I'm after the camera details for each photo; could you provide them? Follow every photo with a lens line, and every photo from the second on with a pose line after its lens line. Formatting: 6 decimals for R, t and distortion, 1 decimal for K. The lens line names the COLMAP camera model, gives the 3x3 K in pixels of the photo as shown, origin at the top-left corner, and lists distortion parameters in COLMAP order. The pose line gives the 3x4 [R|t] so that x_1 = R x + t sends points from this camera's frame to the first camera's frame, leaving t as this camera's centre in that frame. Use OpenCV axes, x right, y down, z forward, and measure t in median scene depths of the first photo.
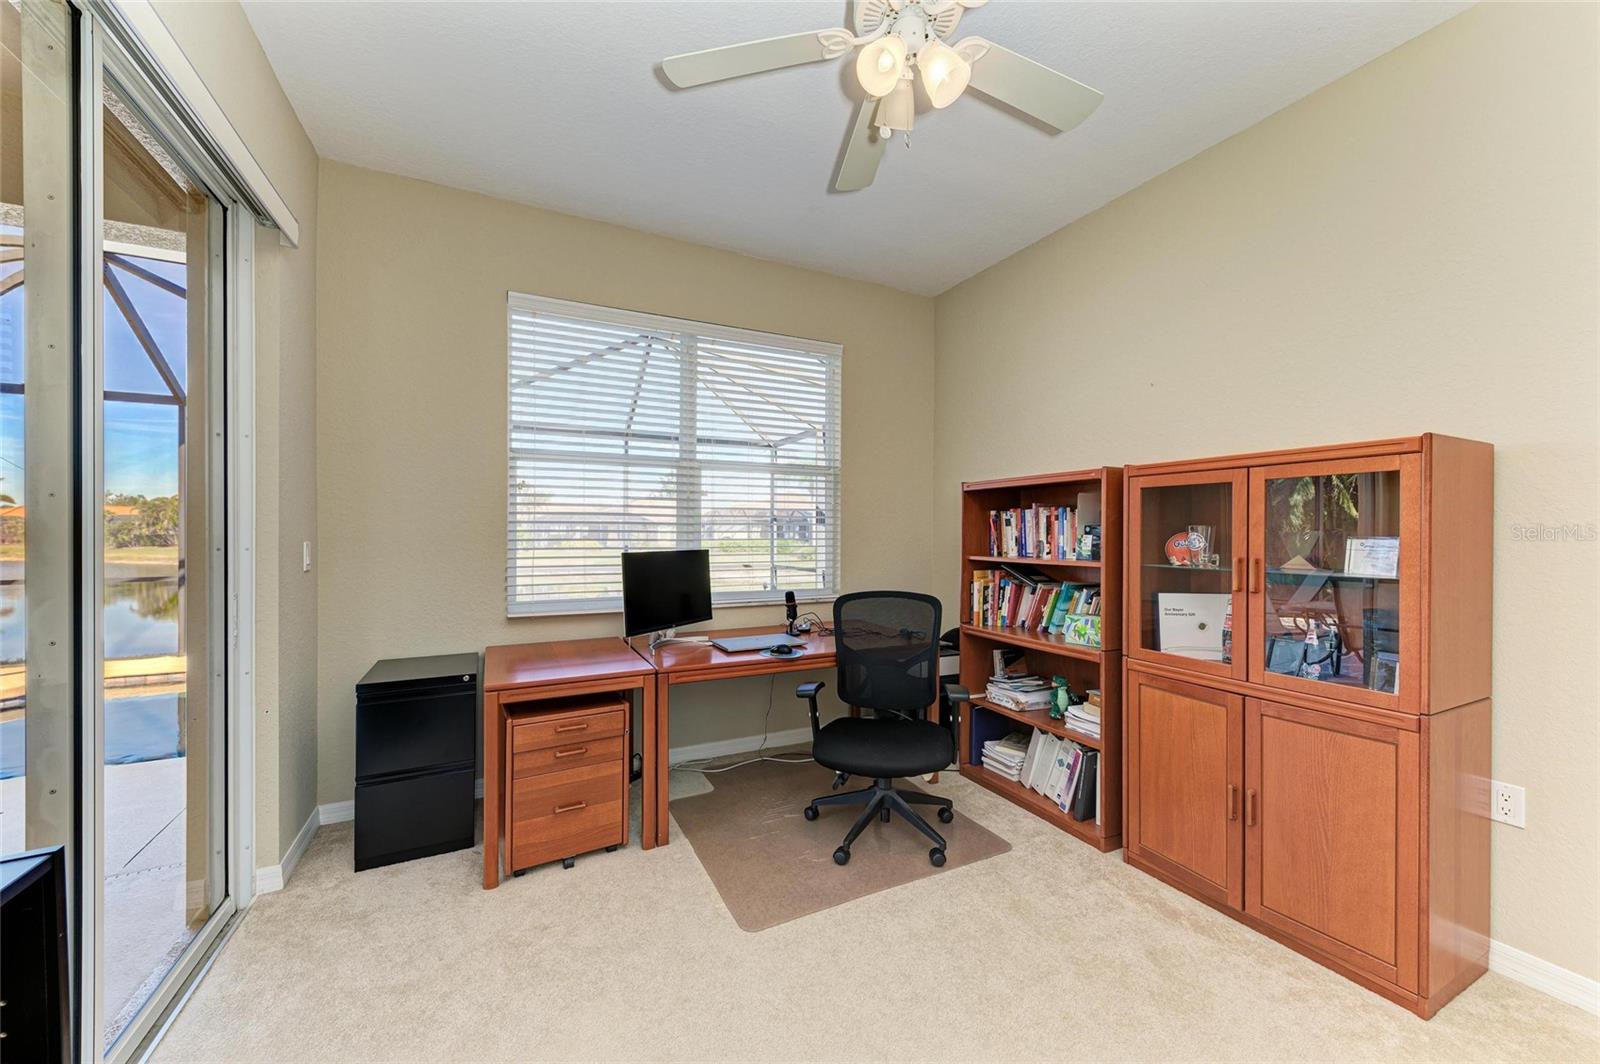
lens RADIAL K [[617.9, 0, 806.4], [0, 617.9, 526.1], [0, 0, 1]] dist [0.003236, 0.000037]
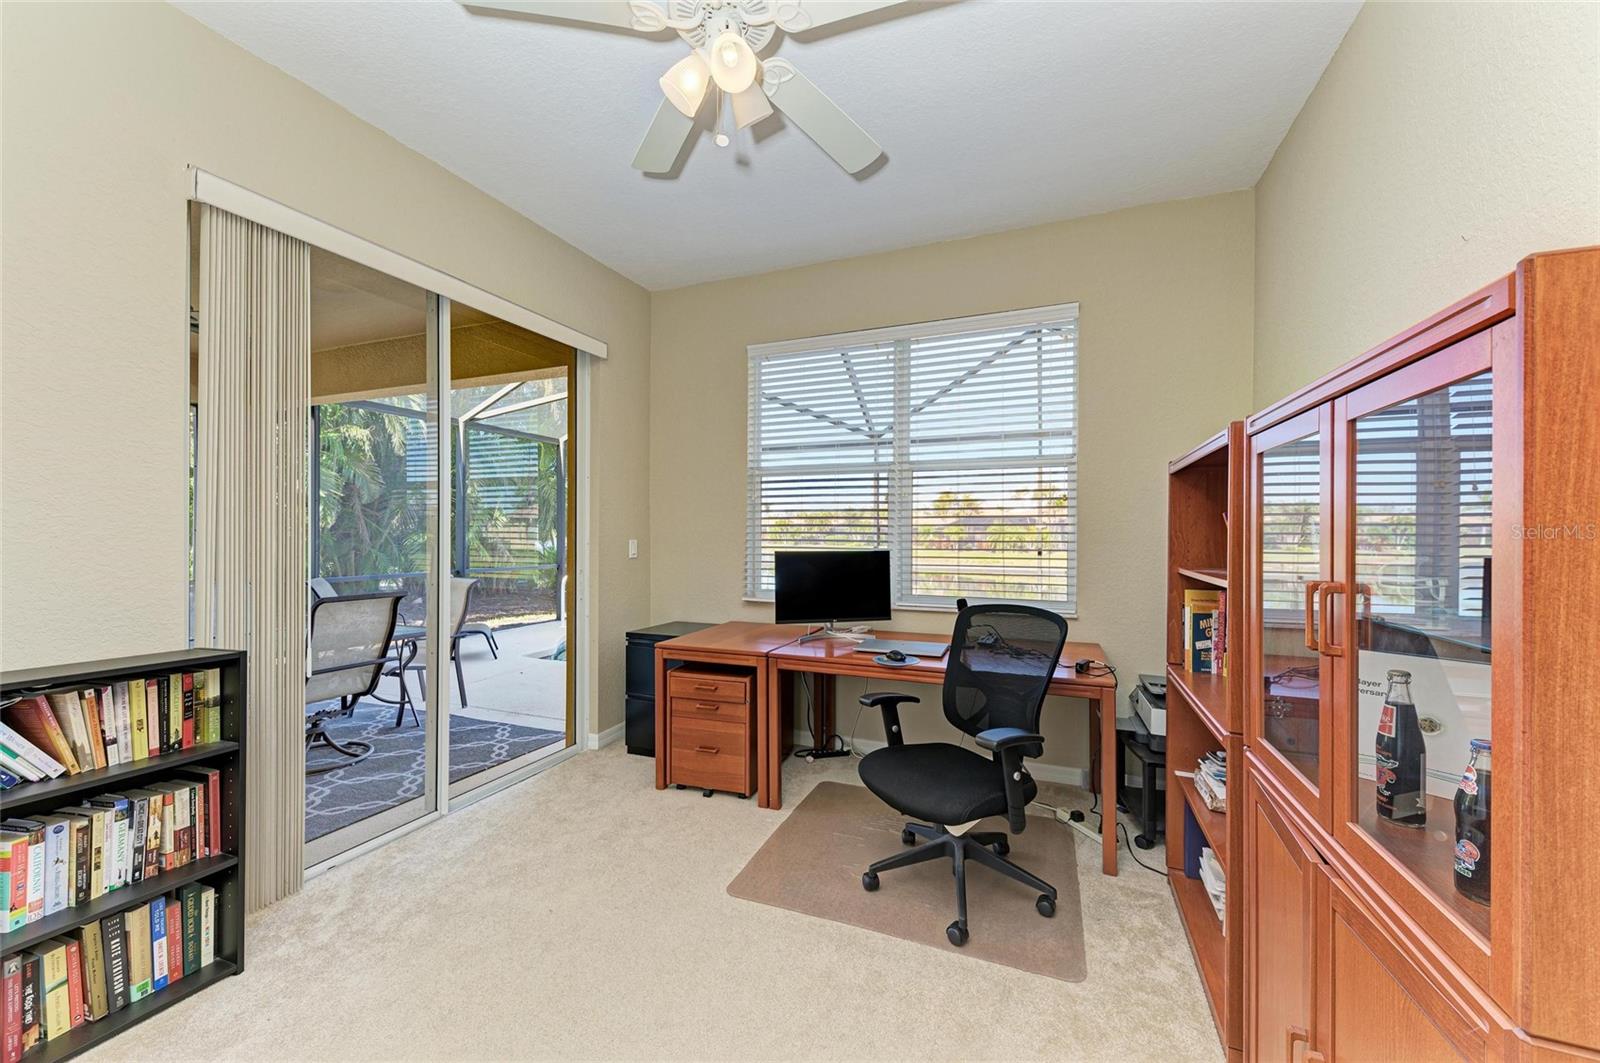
lens RADIAL K [[602.7, 0, 800.0], [0, 602.7, 531.5], [0, 0, 1]] dist [-0.002717, -0.000061]
pose [[0.654991, -0.004013, -0.755626, 0.566805], [0.007054, 0.999975, 0.000805, 0.005100], [0.755604, -0.005857, 0.655003, 0.279333]]
